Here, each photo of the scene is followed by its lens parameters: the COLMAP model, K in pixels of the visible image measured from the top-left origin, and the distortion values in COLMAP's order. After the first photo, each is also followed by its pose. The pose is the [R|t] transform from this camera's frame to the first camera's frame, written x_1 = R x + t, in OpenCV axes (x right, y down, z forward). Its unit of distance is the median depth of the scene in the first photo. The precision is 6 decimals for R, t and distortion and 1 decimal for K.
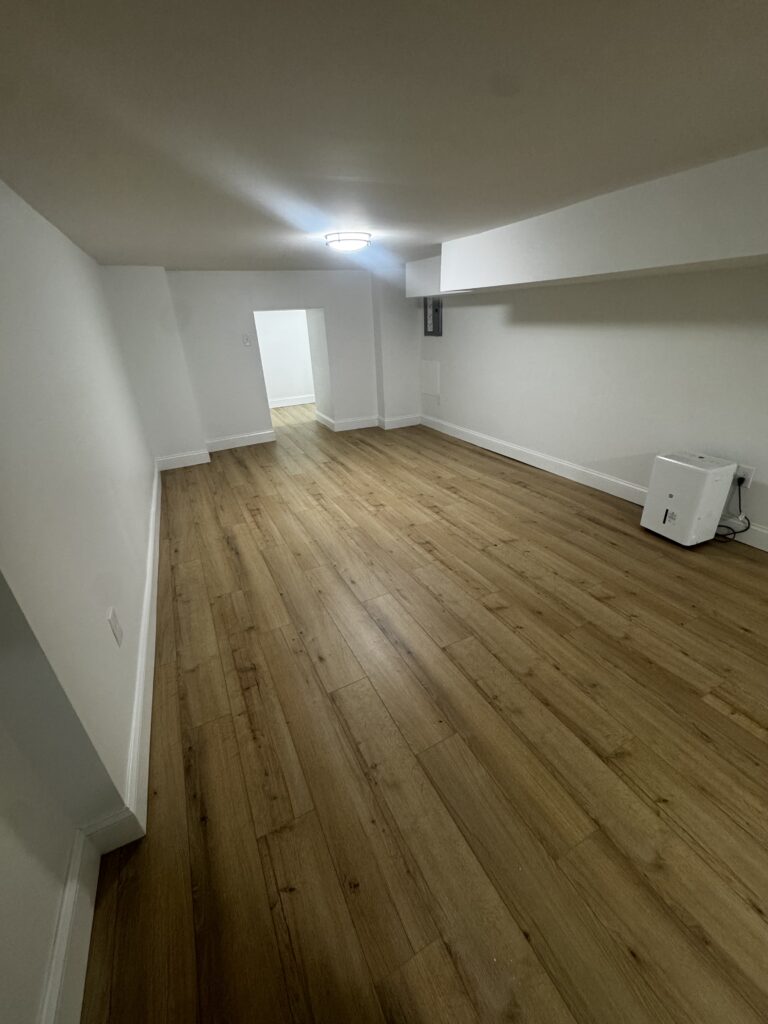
lens RADIAL K [[410.5, 0, 384.0], [0, 410.5, 512.0], [0, 0, 1]] dist [-0.001187, -0.000559]
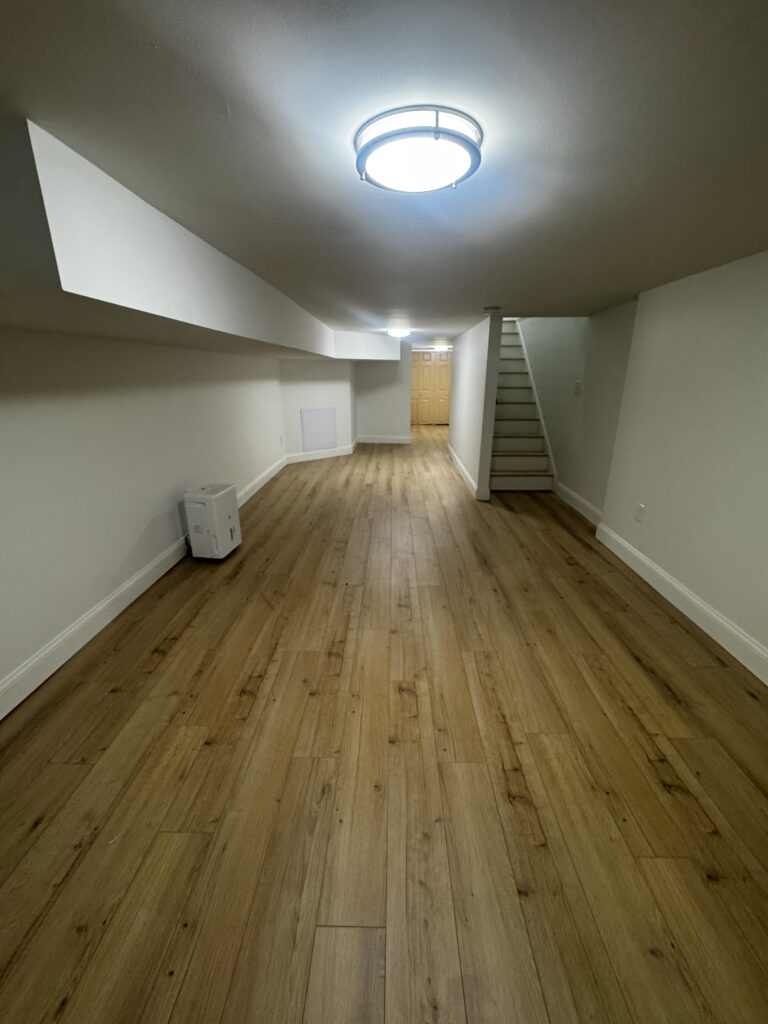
lens RADIAL K [[410.5, 0, 384.0], [0, 410.5, 512.0], [0, 0, 1]] dist [-0.001187, -0.000559]
pose [[-0.880435, -0.108056, 0.461690, -0.226328], [0.241998, 0.734930, 0.633495, -0.576716], [-0.407762, 0.669479, -0.620909, 1.248676]]
